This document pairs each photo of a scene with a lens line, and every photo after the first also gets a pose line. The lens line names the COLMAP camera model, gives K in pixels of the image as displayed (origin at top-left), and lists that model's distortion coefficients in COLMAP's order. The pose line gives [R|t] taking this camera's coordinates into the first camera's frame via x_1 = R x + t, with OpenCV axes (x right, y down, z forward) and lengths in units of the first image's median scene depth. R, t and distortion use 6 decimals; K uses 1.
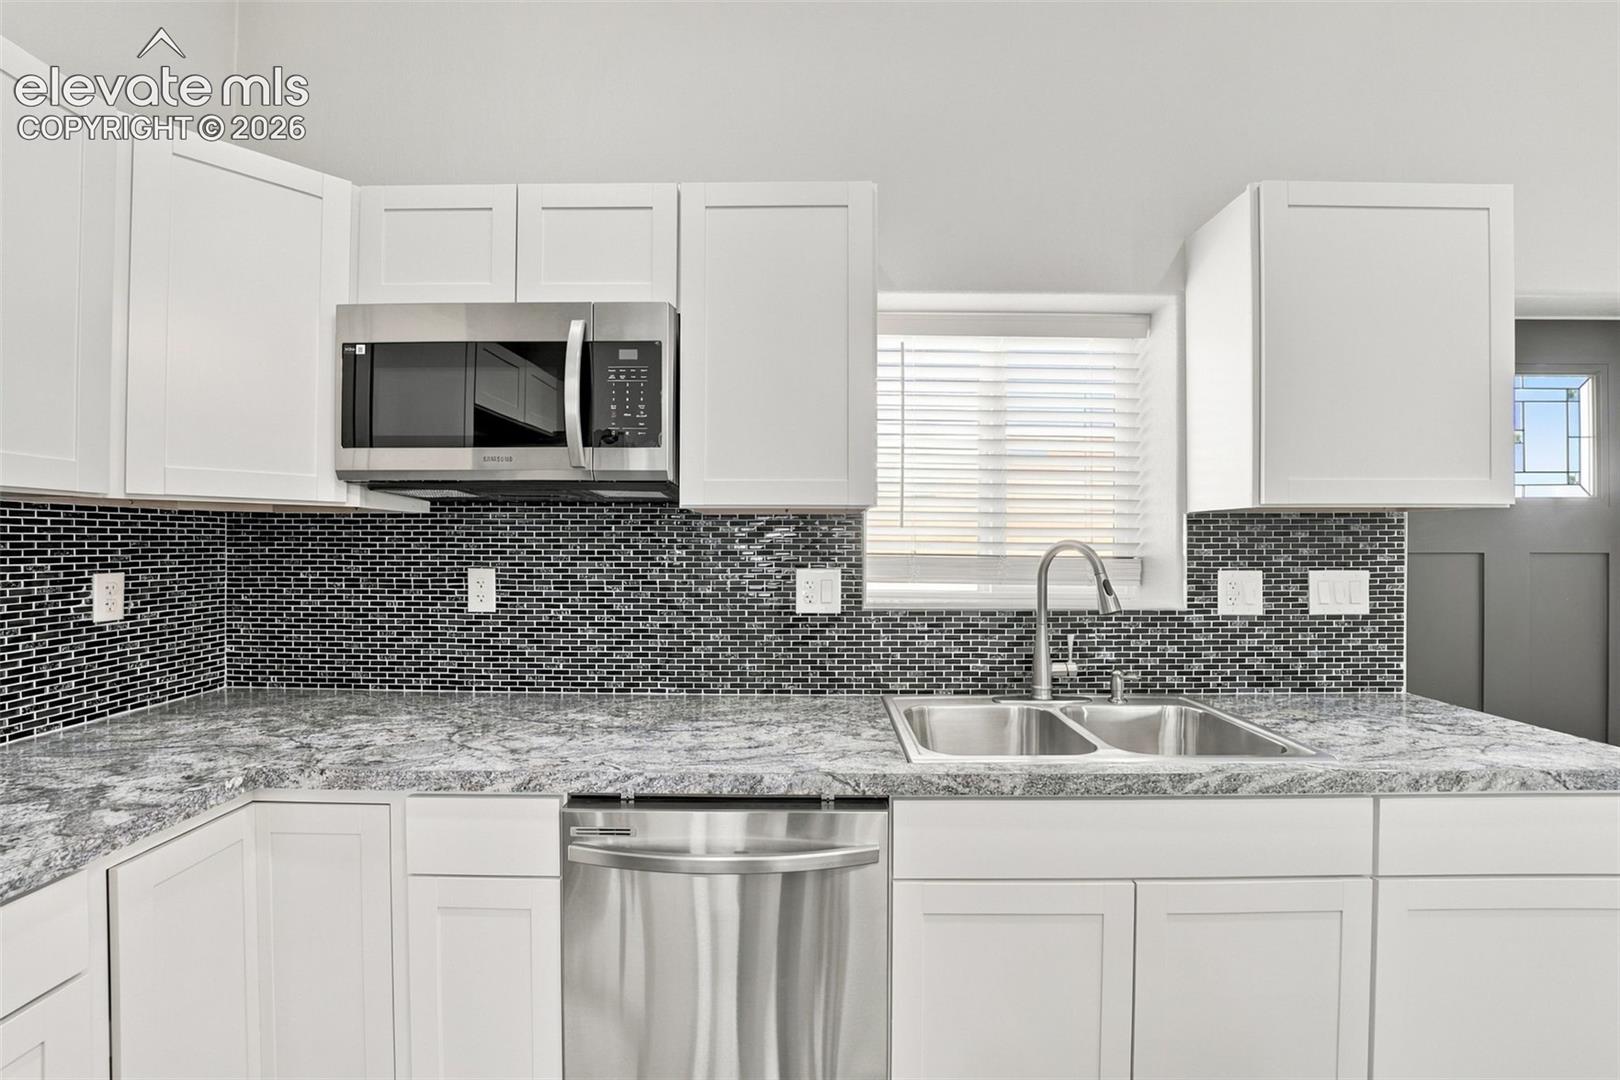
lens RADIAL K [[661.1, 0, 809.2], [0, 661.1, 545.1], [0, 0, 1]] dist [-0.027728, -0.001371]
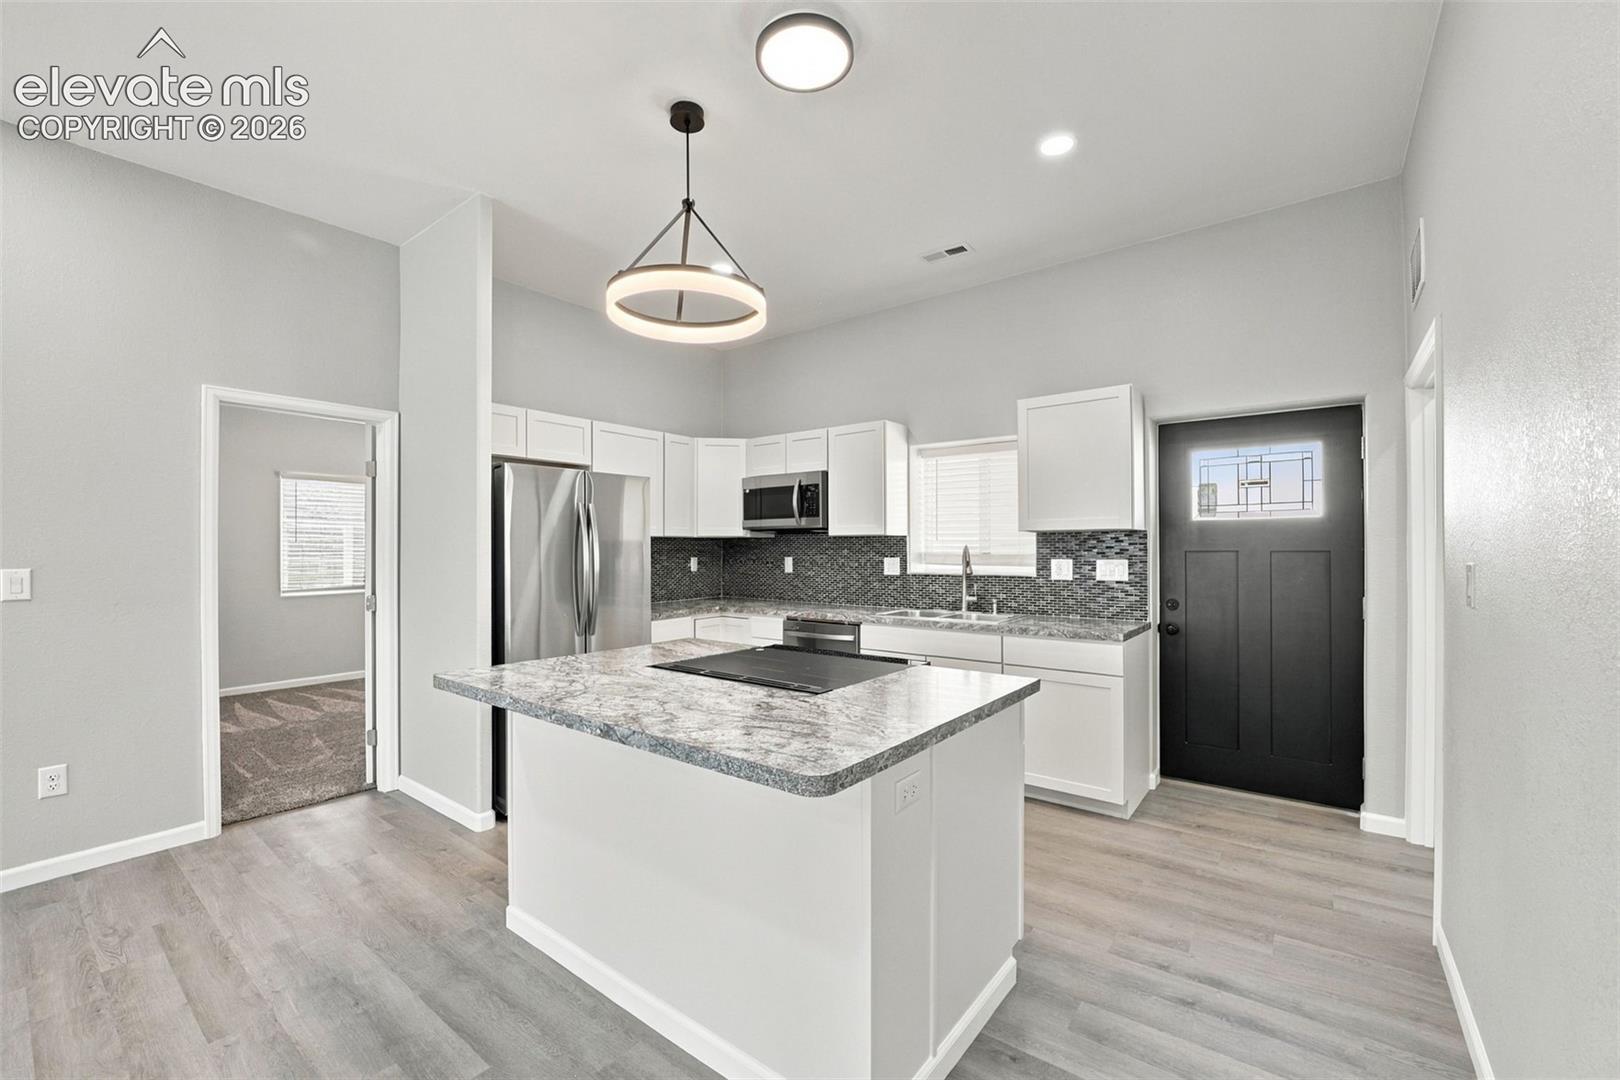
lens RADIAL K [[661.1, 0, 809.1], [0, 661.1, 545.8], [0, 0, 1]] dist [-0.027728, -0.001371]
pose [[0.789894, -0.008278, -0.613188, 1.331415], [-0.001549, 0.999879, -0.015493, 0.030526], [0.613242, 0.013188, 0.789785, -1.212549]]
